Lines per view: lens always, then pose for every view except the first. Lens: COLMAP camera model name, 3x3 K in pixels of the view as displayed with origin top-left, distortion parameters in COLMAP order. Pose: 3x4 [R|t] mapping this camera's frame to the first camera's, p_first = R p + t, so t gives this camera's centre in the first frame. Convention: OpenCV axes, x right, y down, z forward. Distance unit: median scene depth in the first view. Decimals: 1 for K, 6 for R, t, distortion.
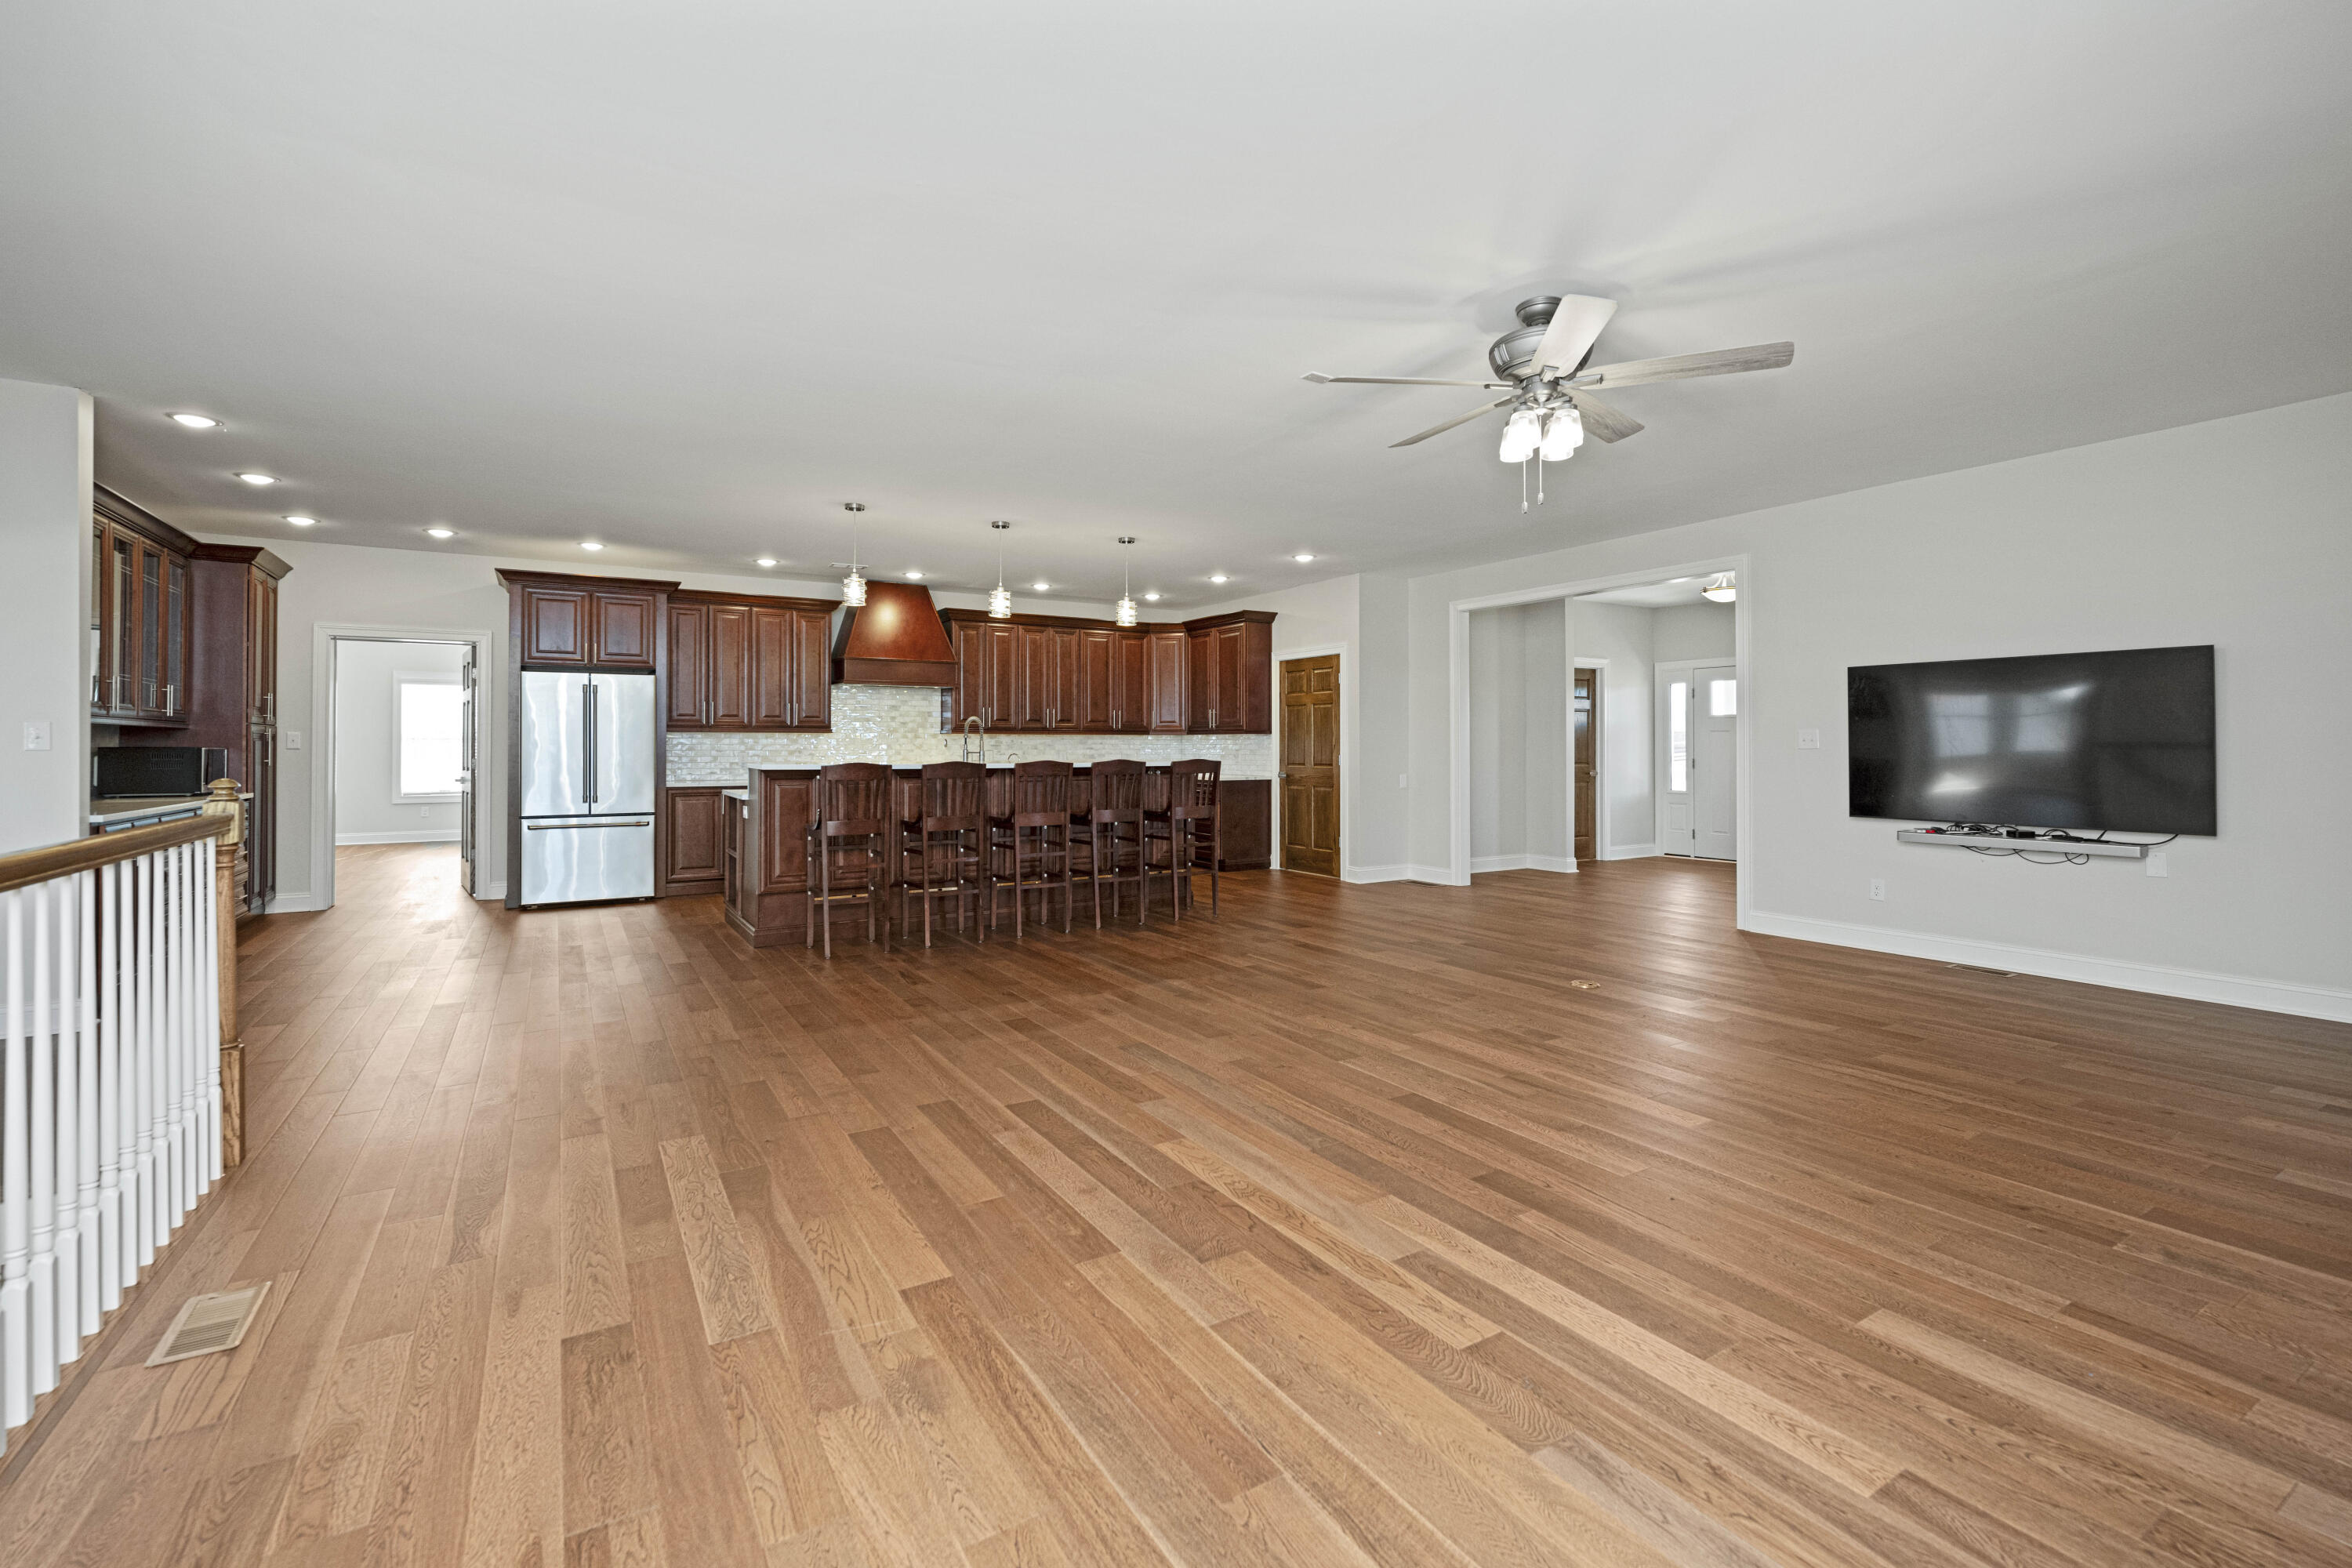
lens RADIAL K [[1009.3, 0, 1168.4], [0, 1009.3, 746.0], [0, 0, 1]] dist [-0.000046, 0.000075]
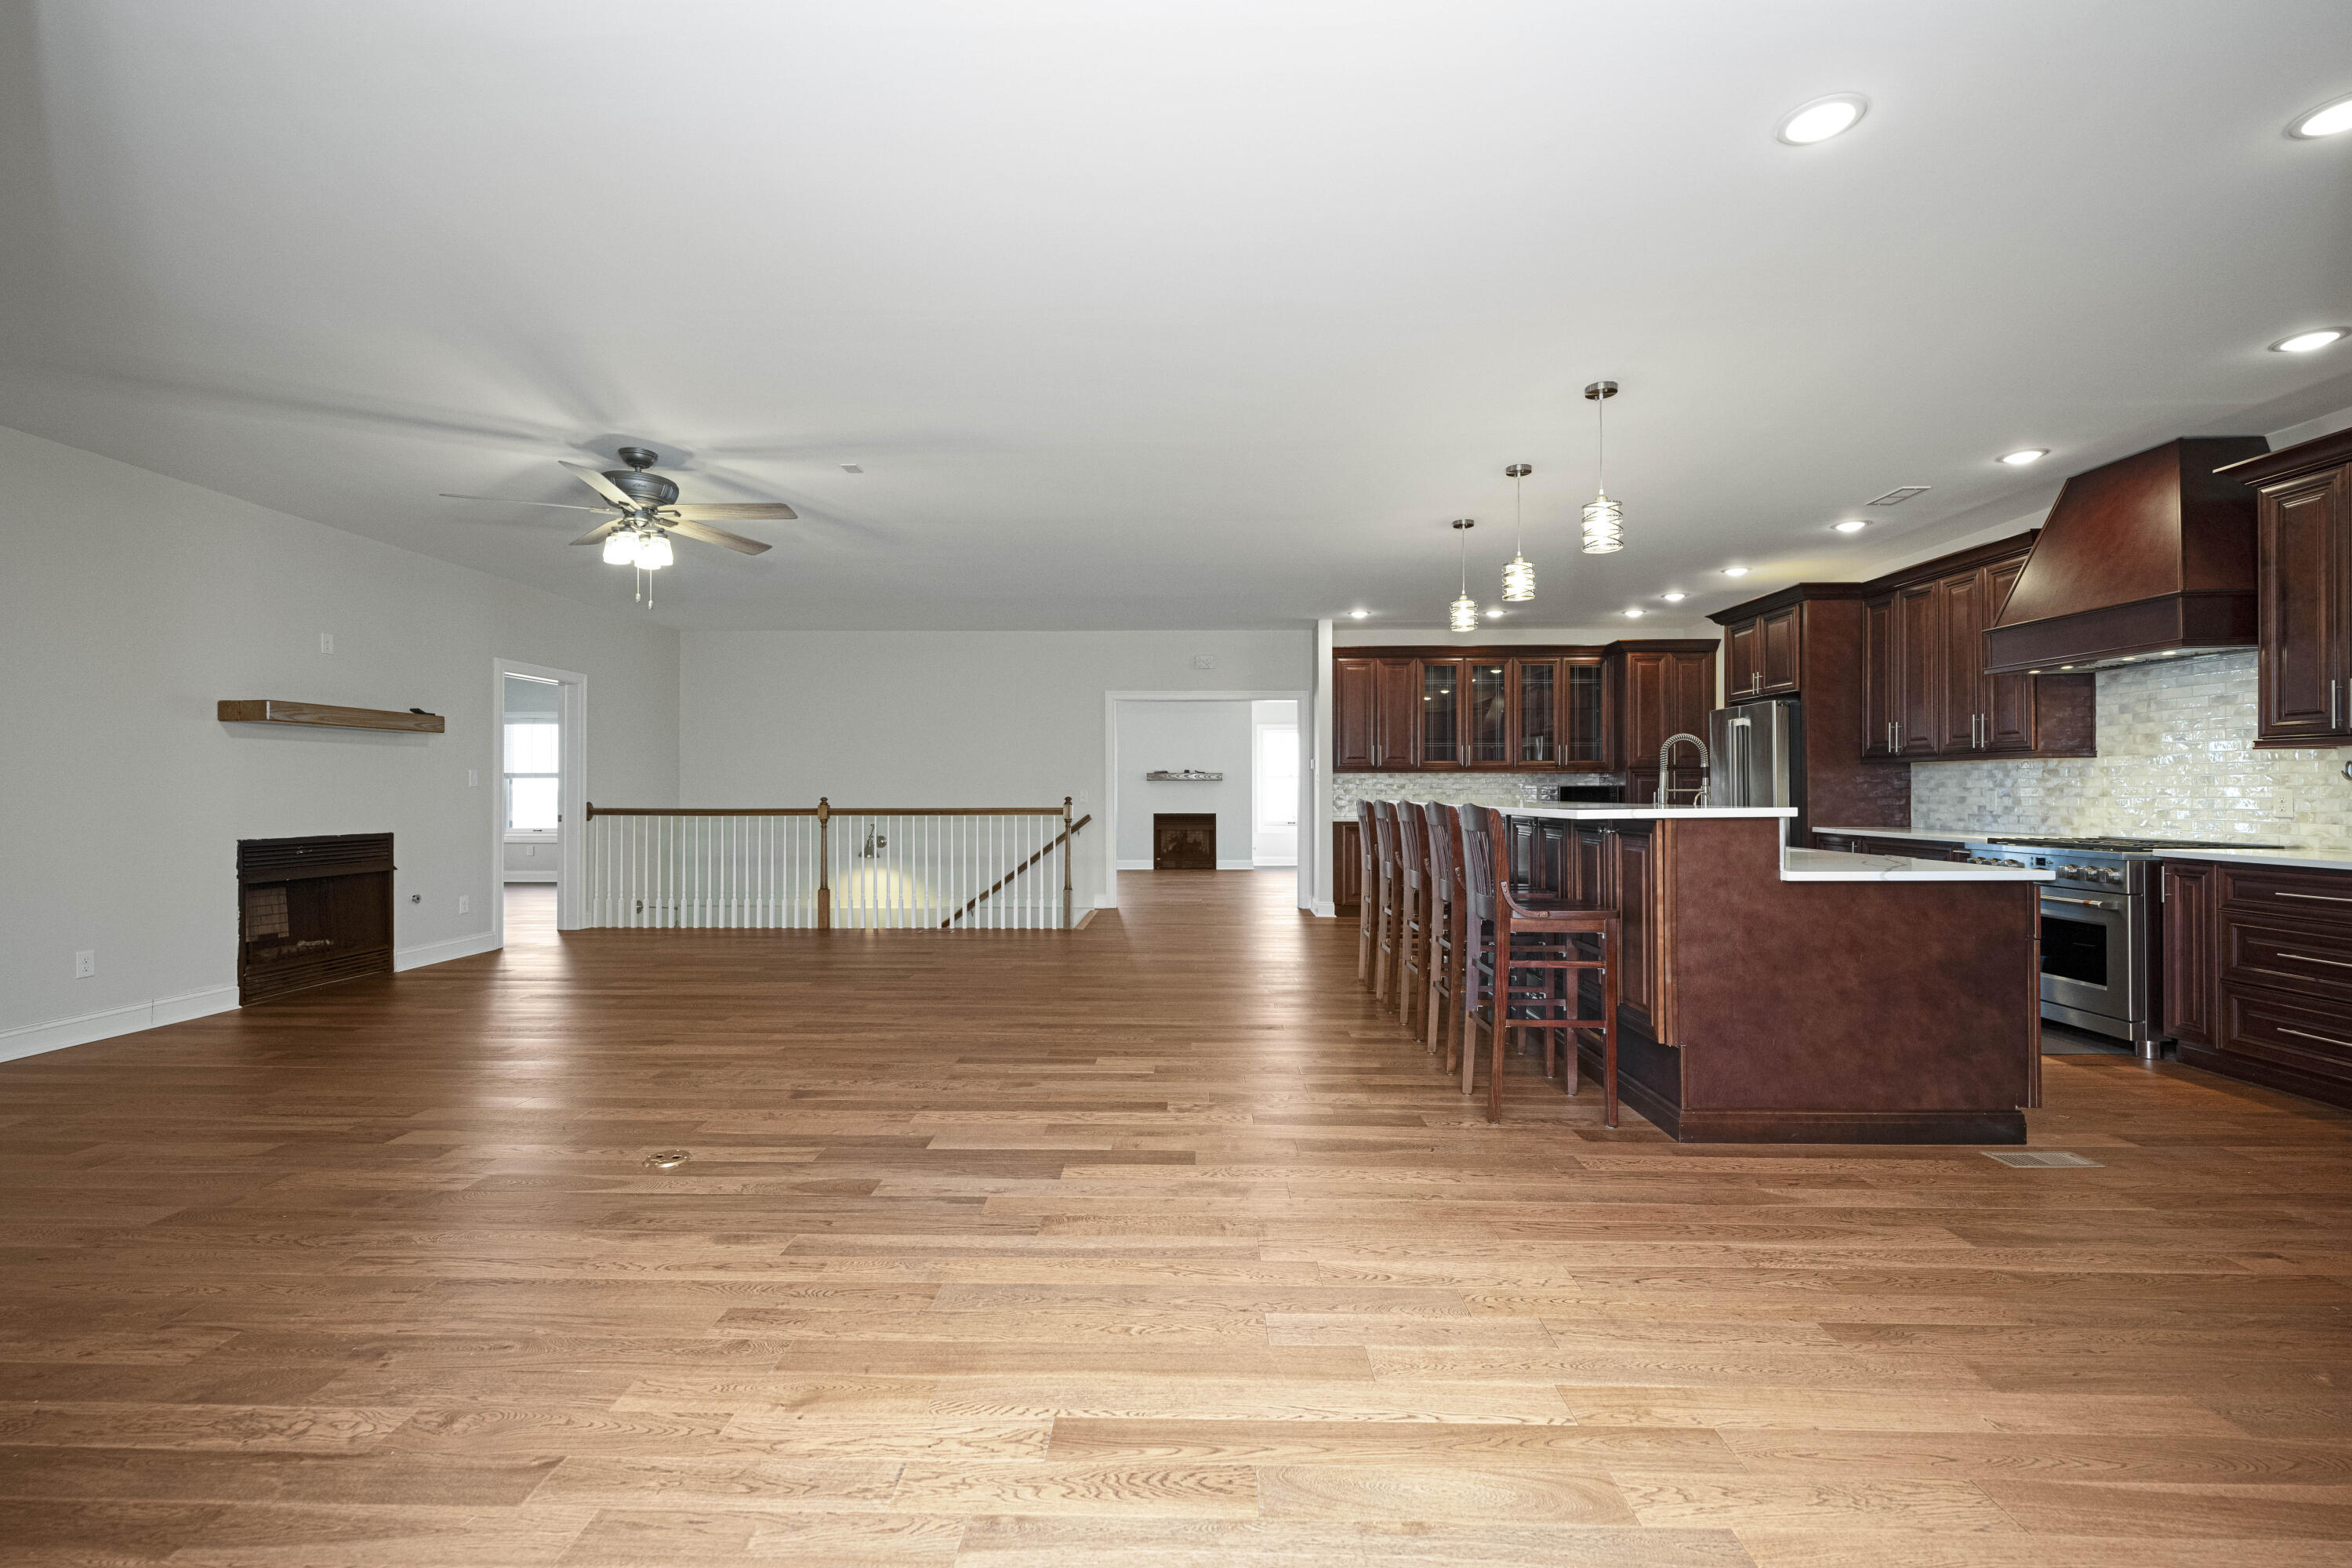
lens RADIAL K [[1010.2, 0, 1168.7], [0, 1010.2, 784.7], [0, 0, 1]] dist [-0.000295, -0.000124]
pose [[-0.542872, -0.002325, -0.839812, 0.425064], [0.002159, 0.999989, -0.004163, 0.003763], [0.839813, -0.004073, -0.542861, 0.882527]]
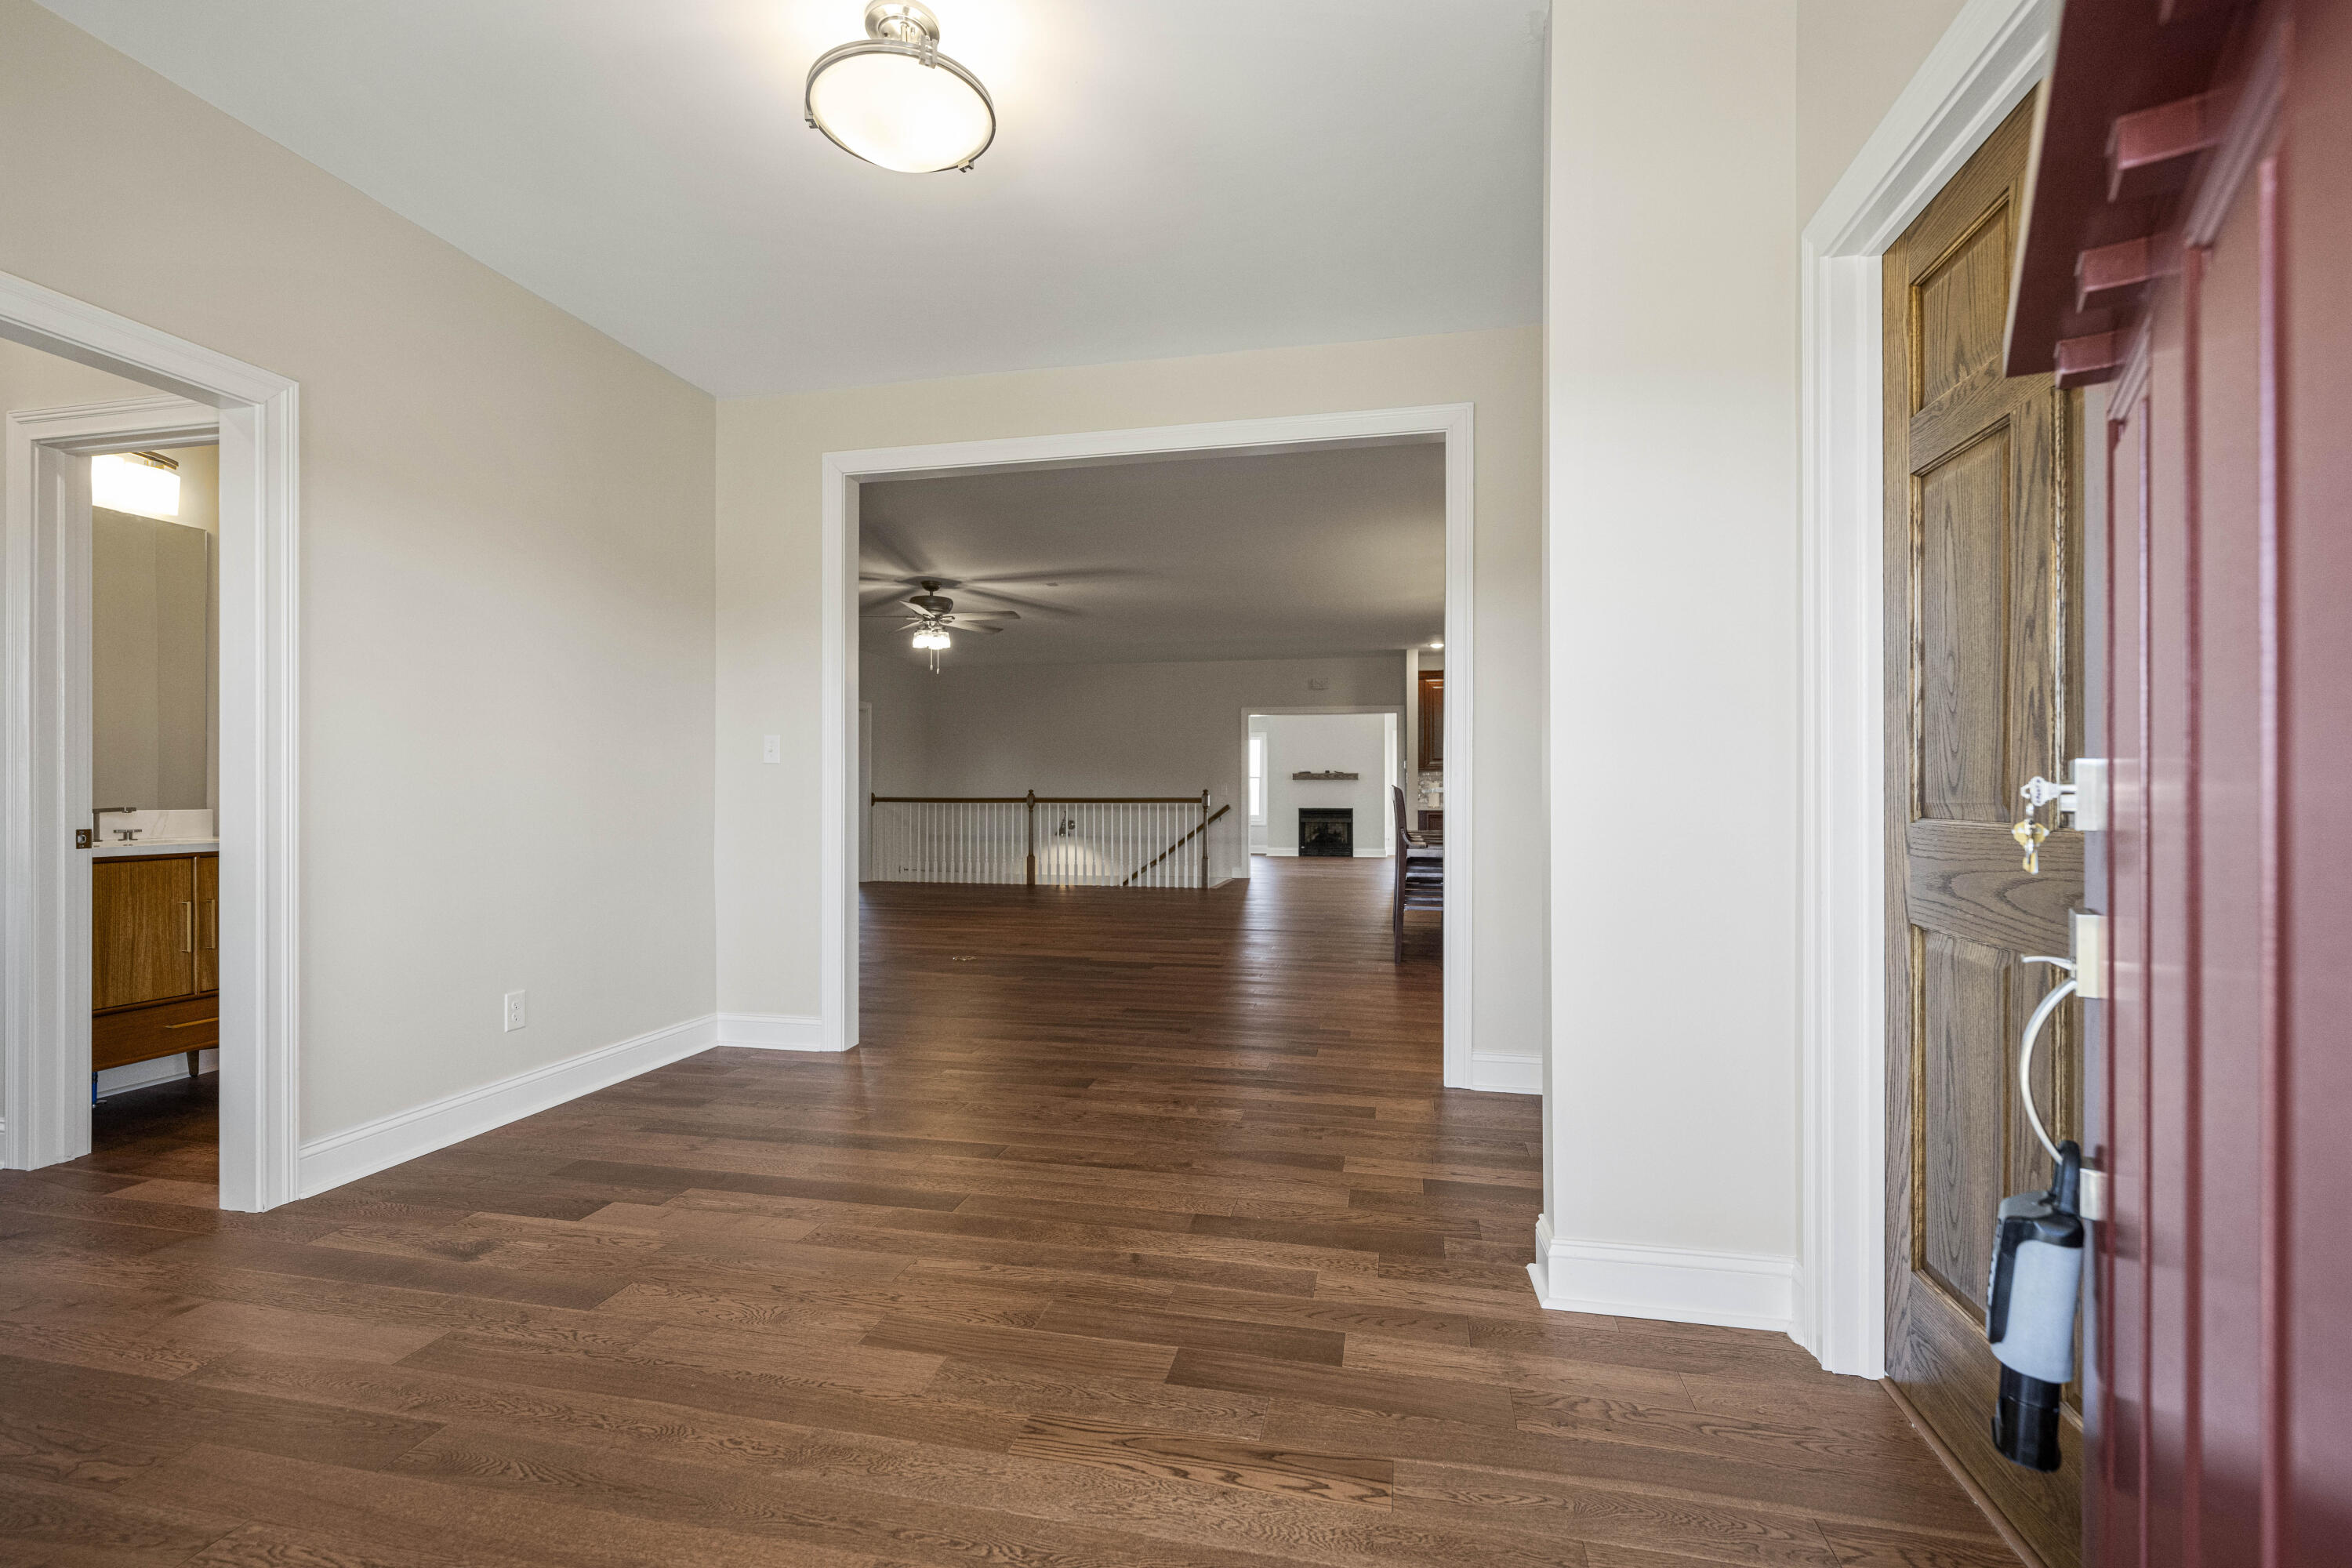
lens RADIAL K [[1089.1, 0, 1176.0], [0, 1089.1, 784.0], [0, 0, 1]] dist [0.000502, 0.000021]
pose [[-0.688882, -0.005955, -0.724849, 0.691358], [0.000913, 0.999958, -0.009084, 0.016065], [0.724873, -0.006919, -0.688848, 1.196844]]
